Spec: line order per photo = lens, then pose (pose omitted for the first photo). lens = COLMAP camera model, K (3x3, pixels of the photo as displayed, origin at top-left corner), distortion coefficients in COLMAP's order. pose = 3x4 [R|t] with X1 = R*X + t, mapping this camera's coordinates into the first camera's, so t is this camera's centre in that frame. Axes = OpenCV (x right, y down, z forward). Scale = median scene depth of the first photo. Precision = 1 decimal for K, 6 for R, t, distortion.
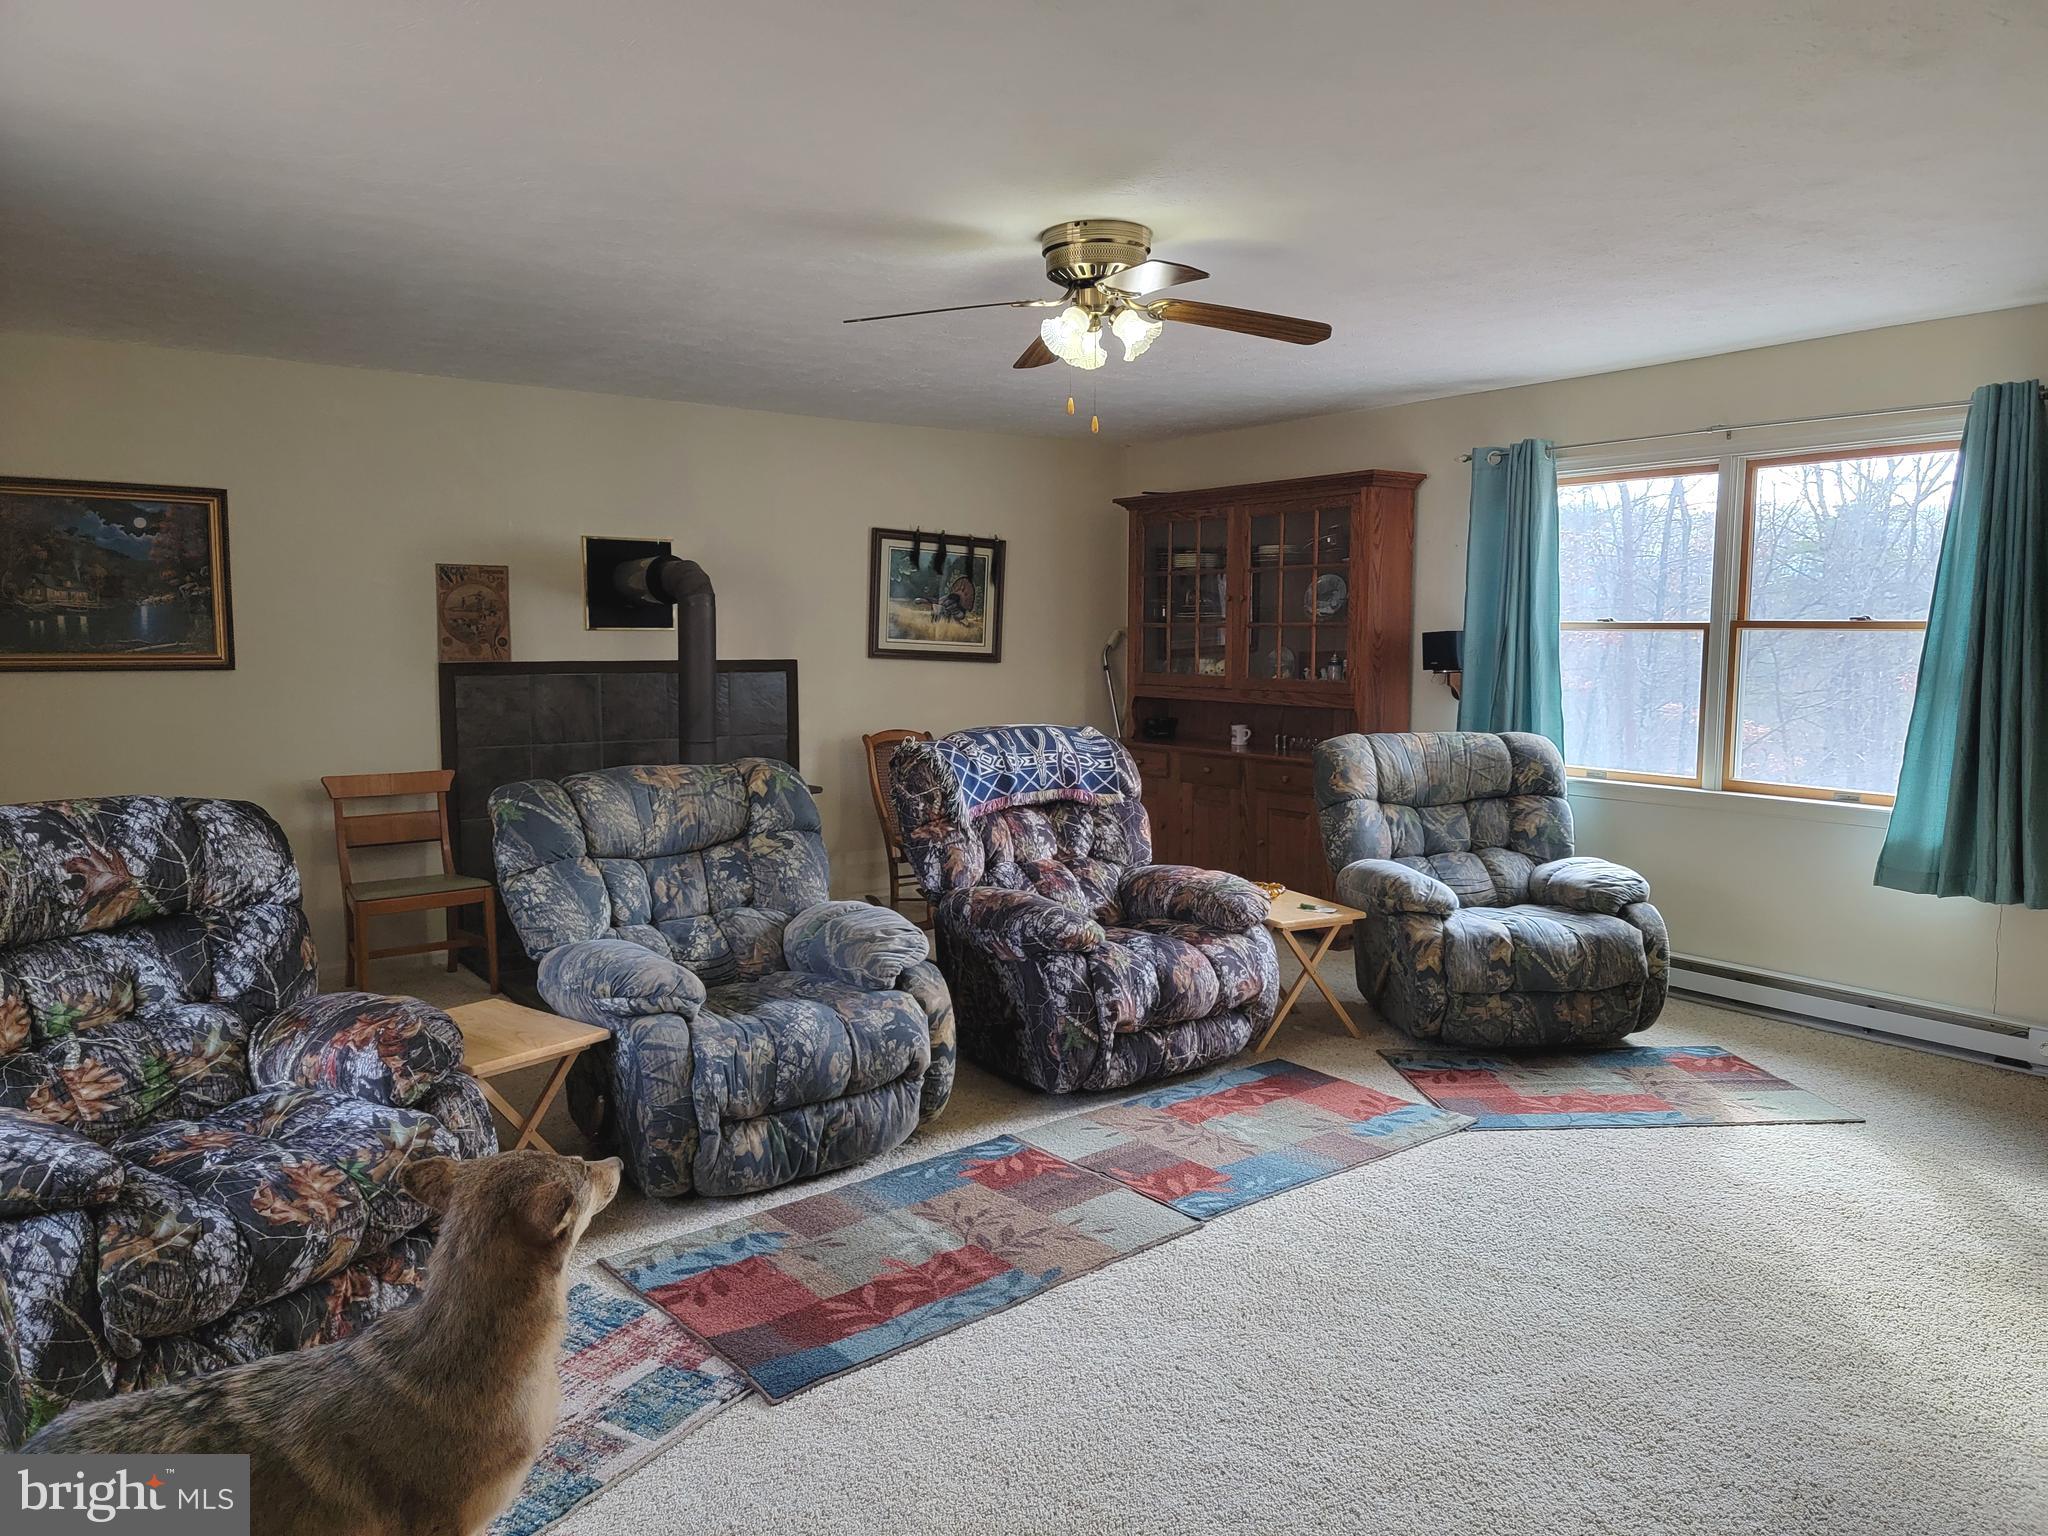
lens RADIAL K [[1426.3, 0, 1029.3], [0, 1426.3, 777.2], [0, 0, 1]] dist [0.085312, -0.078463]
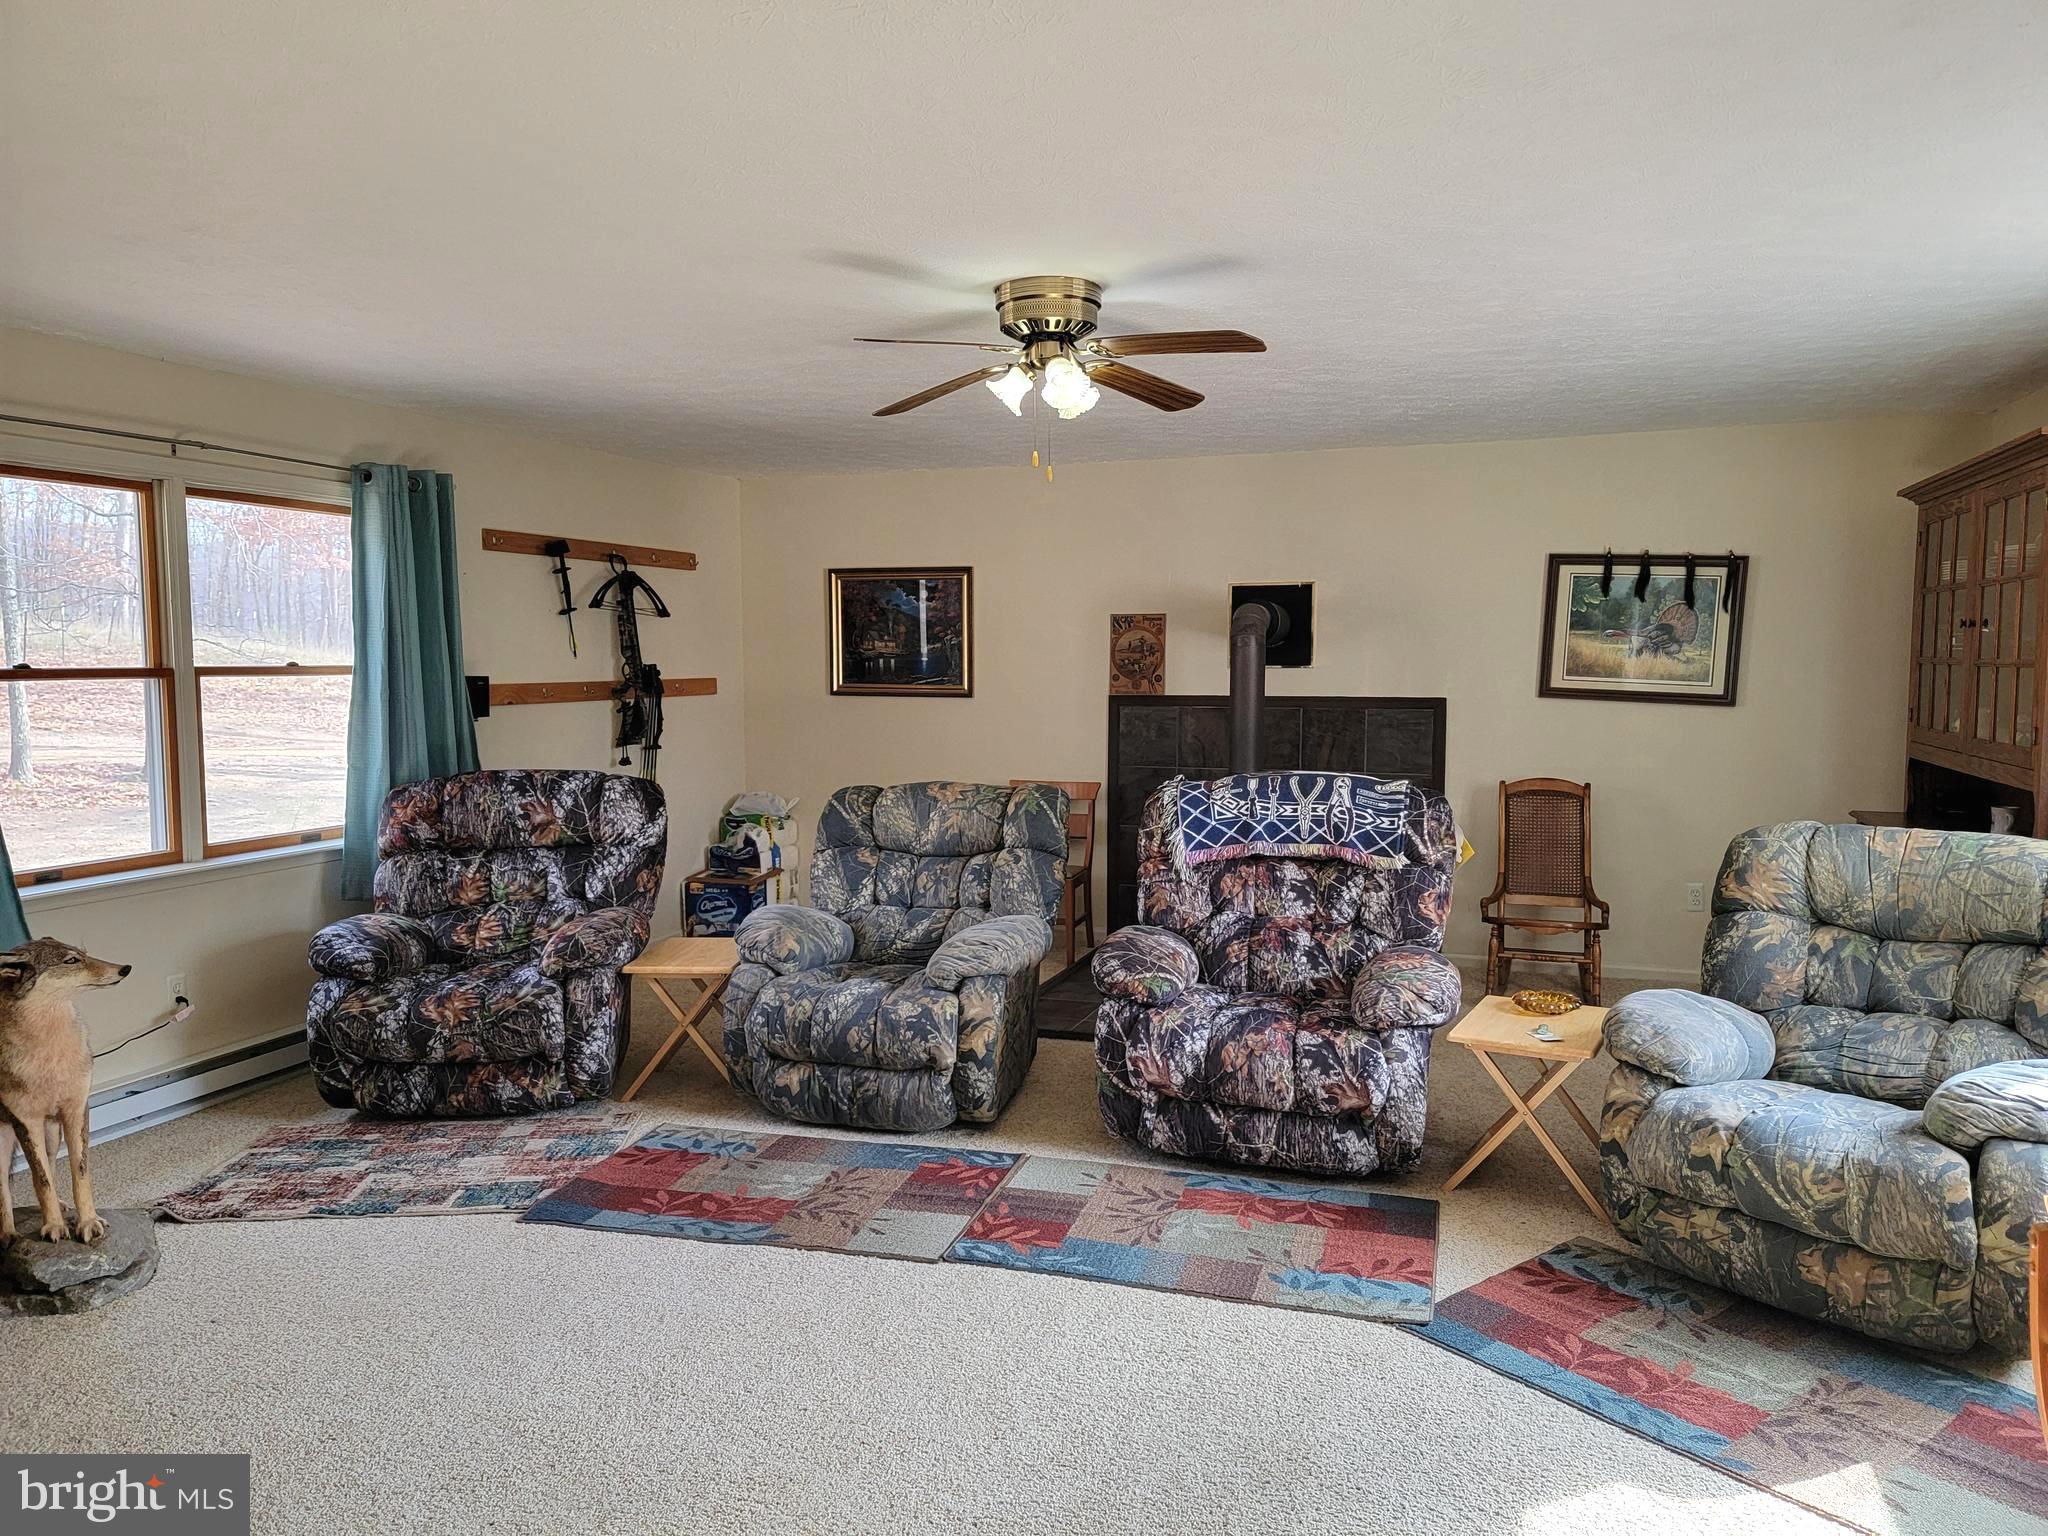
lens RADIAL K [[1439.5, 0, 1024.0], [0, 1439.5, 768.0], [0, 0, 1]] dist [0.082670, -0.076497]
pose [[0.559880, 0.063427, -0.826143, 0.706555], [-0.084449, 0.996242, 0.019255, -0.044046], [0.824259, 0.058987, 0.563132, 0.326005]]
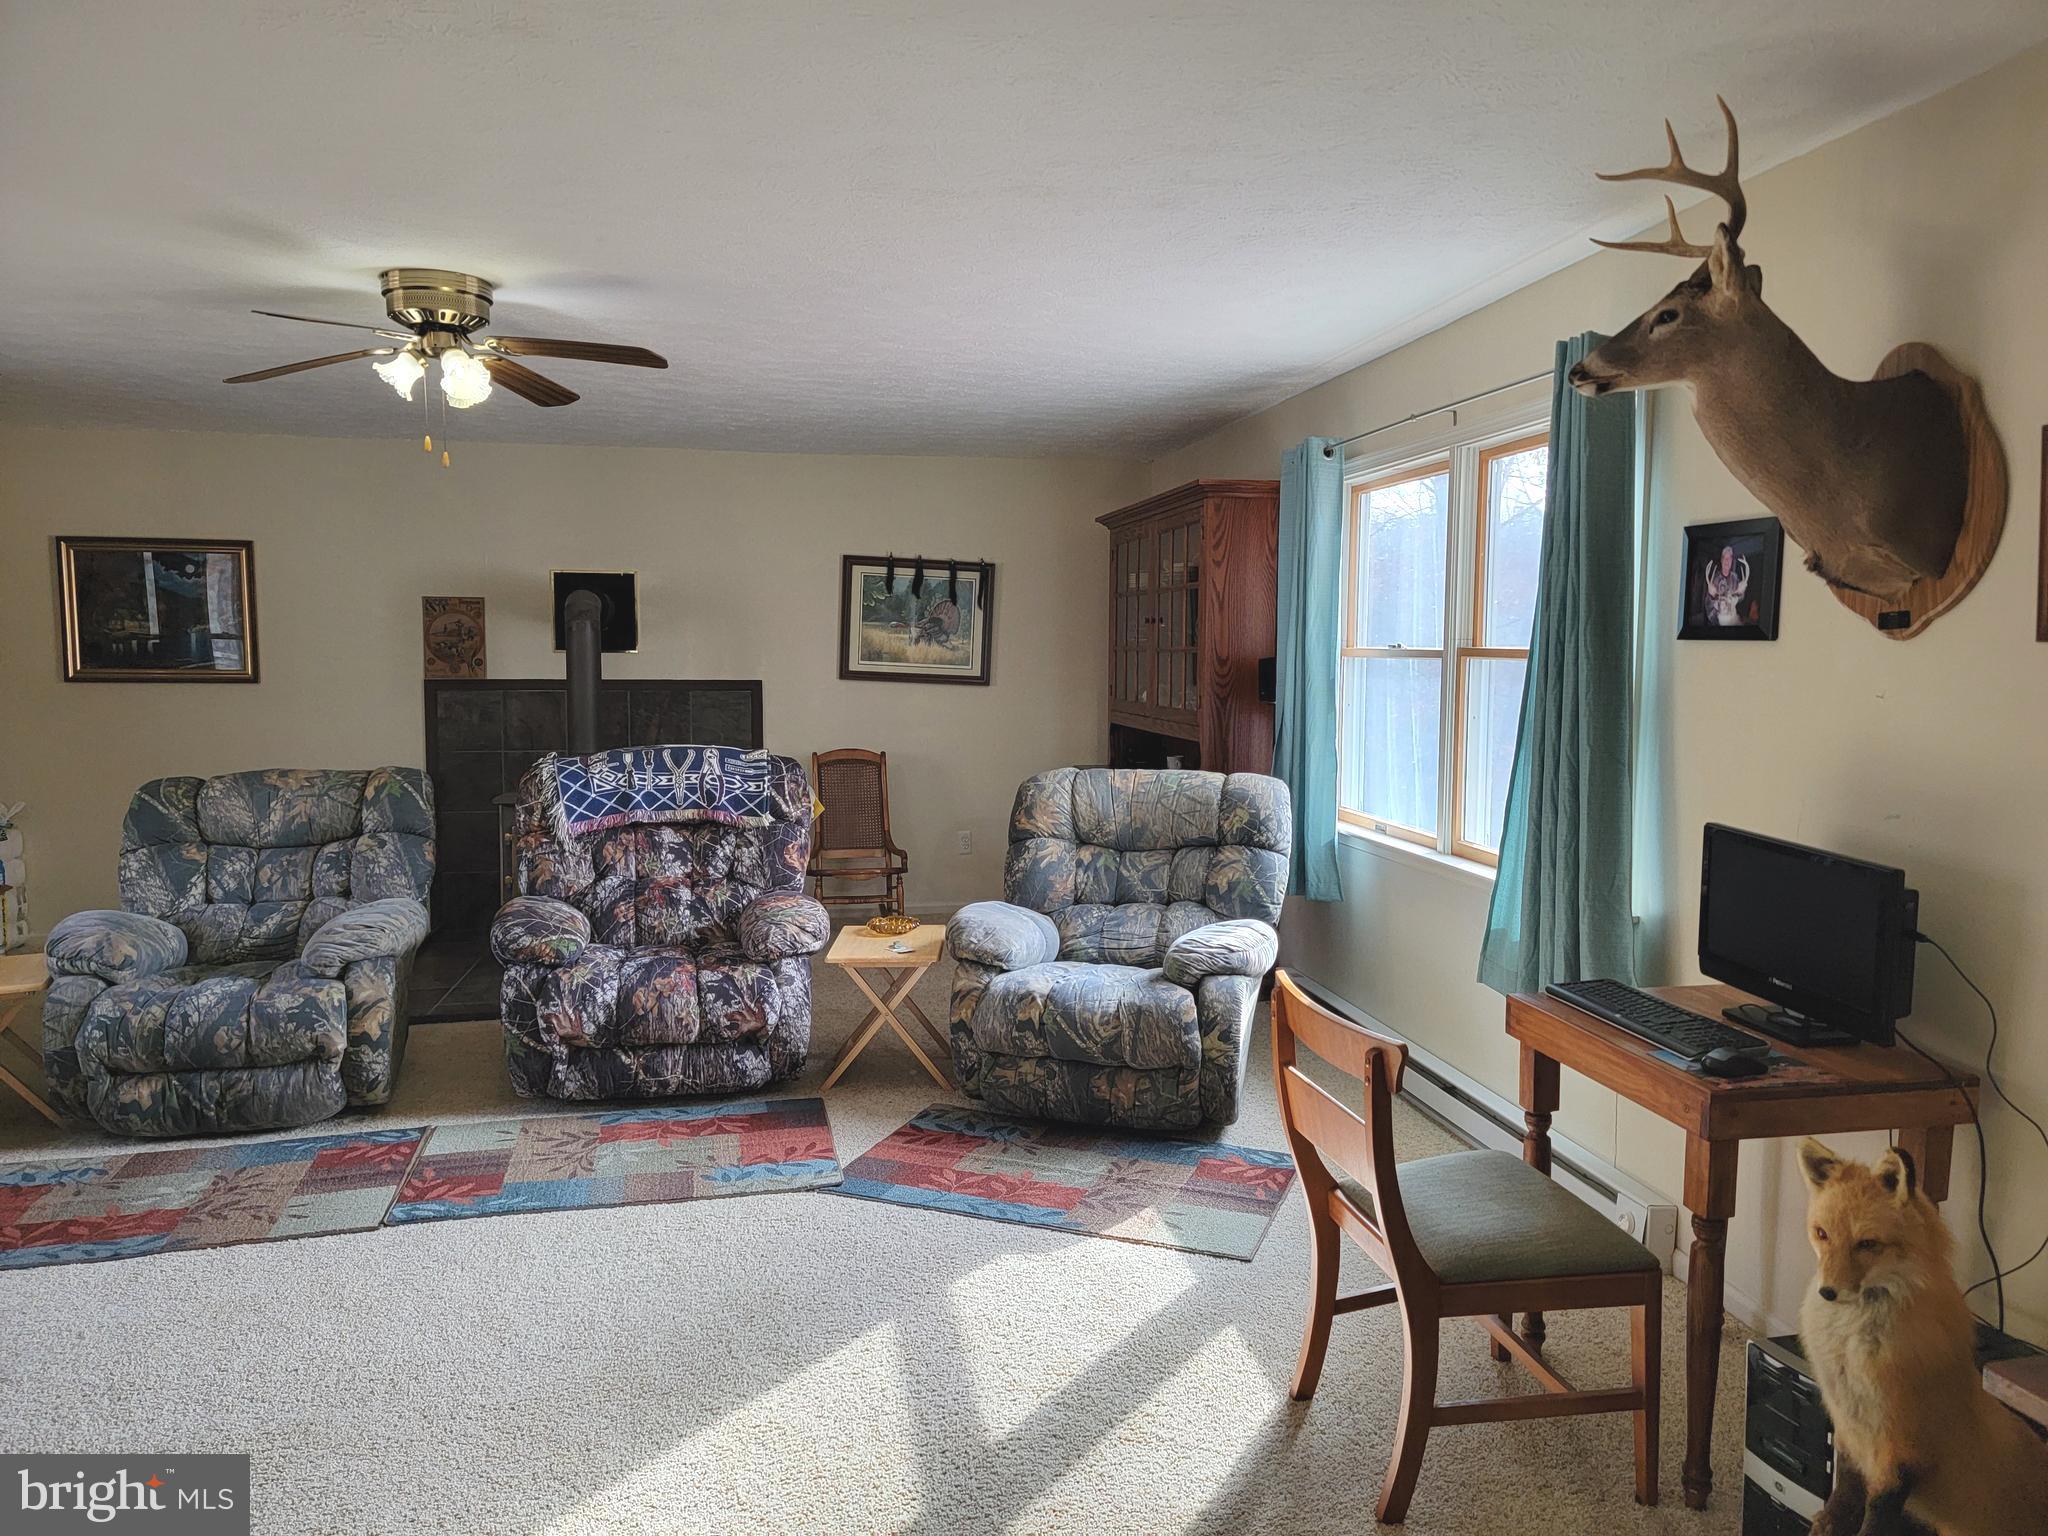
lens RADIAL K [[1426.3, 0, 1029.3], [0, 1426.3, 777.2], [0, 0, 1]] dist [0.085312, -0.078463]
pose [[0.898764, 0.041704, -0.436445, 0.711877], [-0.047310, 0.998878, -0.001977, -0.024855], [0.435873, 0.022425, 0.899729, 0.183160]]
